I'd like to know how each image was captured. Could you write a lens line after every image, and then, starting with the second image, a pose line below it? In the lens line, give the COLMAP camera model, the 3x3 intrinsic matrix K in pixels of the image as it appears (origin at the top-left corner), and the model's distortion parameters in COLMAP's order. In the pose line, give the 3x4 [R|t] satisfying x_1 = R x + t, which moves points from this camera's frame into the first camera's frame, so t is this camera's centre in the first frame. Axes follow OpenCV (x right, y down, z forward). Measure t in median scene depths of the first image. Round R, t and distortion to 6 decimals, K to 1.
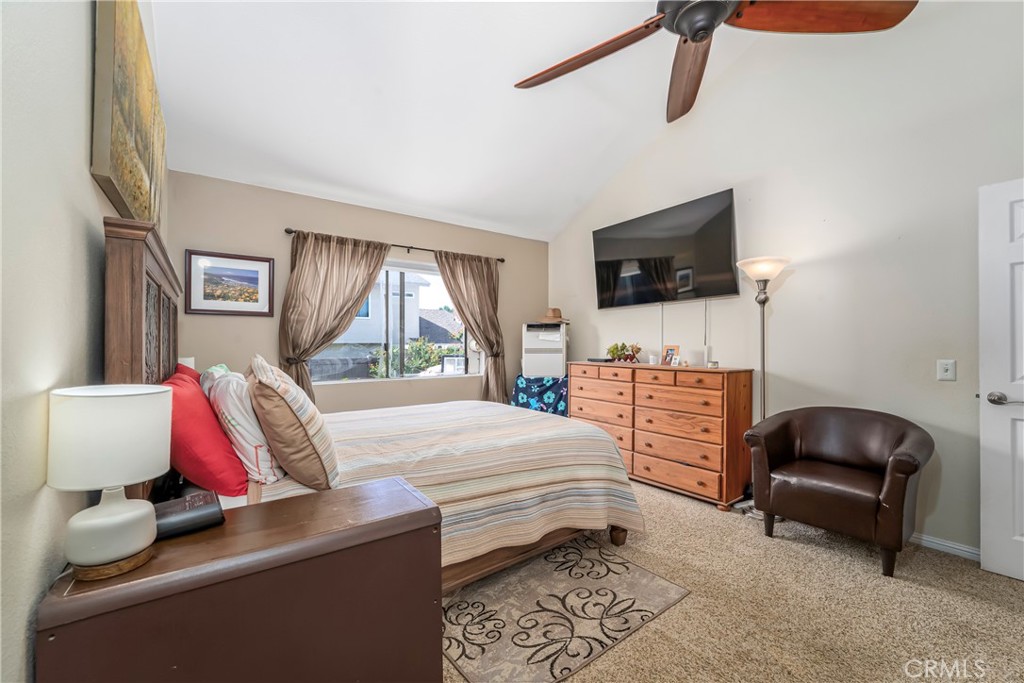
lens RADIAL K [[414.7, 0, 513.5], [0, 414.7, 342.2], [0, 0, 1]] dist [-0.011973, 0.000307]
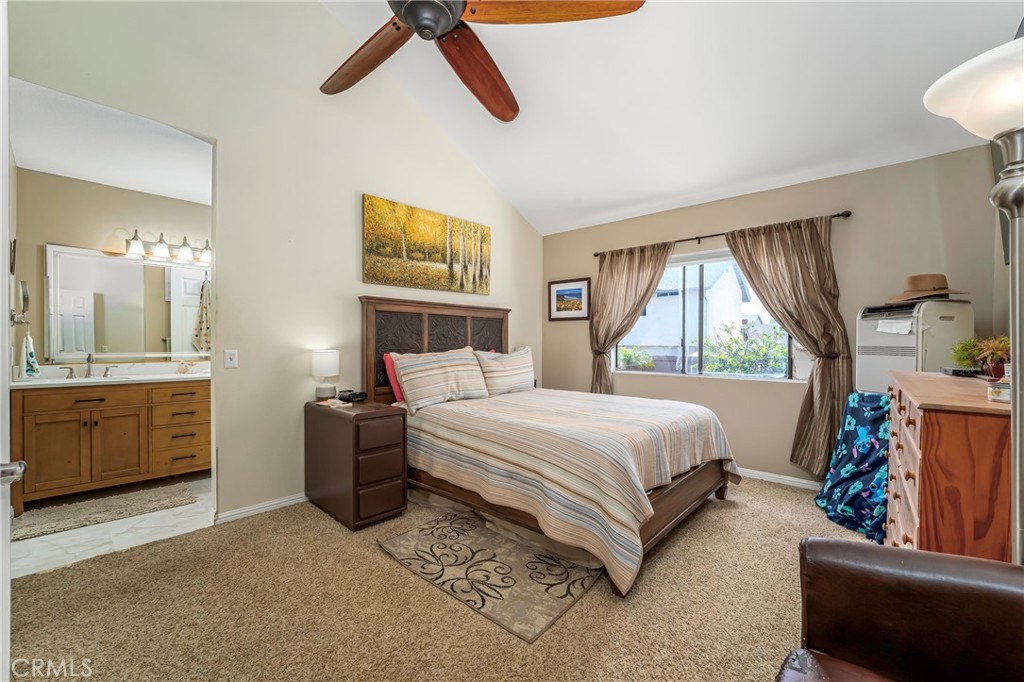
lens RADIAL K [[414.7, 0, 513.3], [0, 414.7, 342.5], [0, 0, 1]] dist [-0.011973, 0.000307]
pose [[0.199337, 0.003721, -0.979924, 0.716897], [0.000225, 0.999993, 0.003843, 0.008678], [0.979931, -0.000987, 0.199335, 0.477565]]
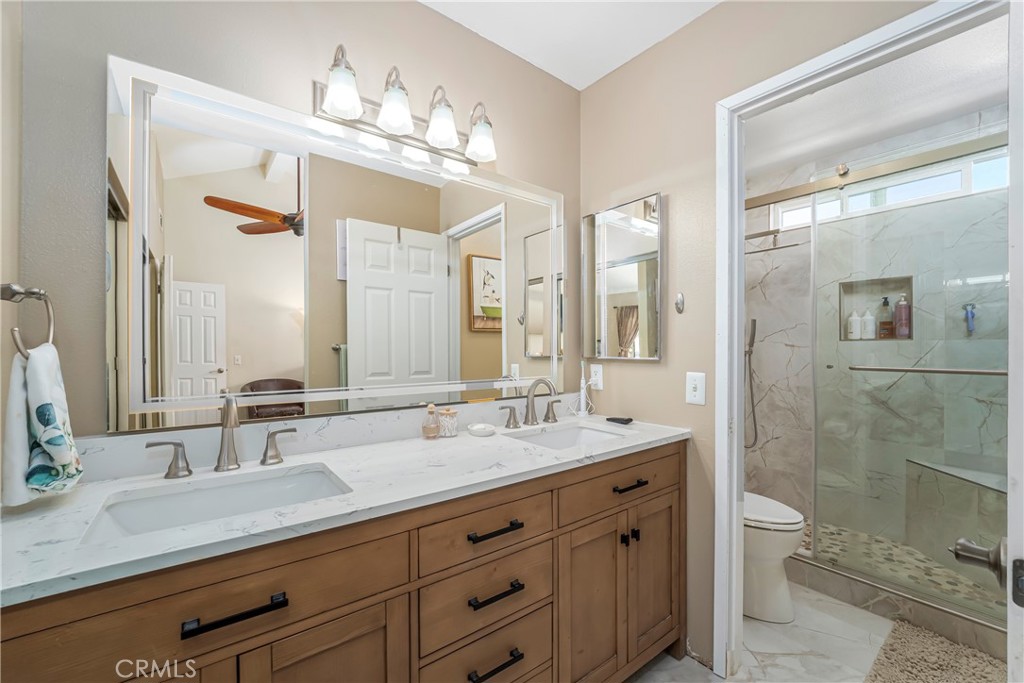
lens RADIAL K [[414.7, 0, 511.2], [0, 414.7, 345.1], [0, 0, 1]] dist [-0.011973, 0.000307]
pose [[0.015299, -0.000139, -0.999883, 0.391598], [0.005954, 0.999982, -0.000048, 0.005188], [0.999865, -0.005952, 0.015299, 0.251682]]
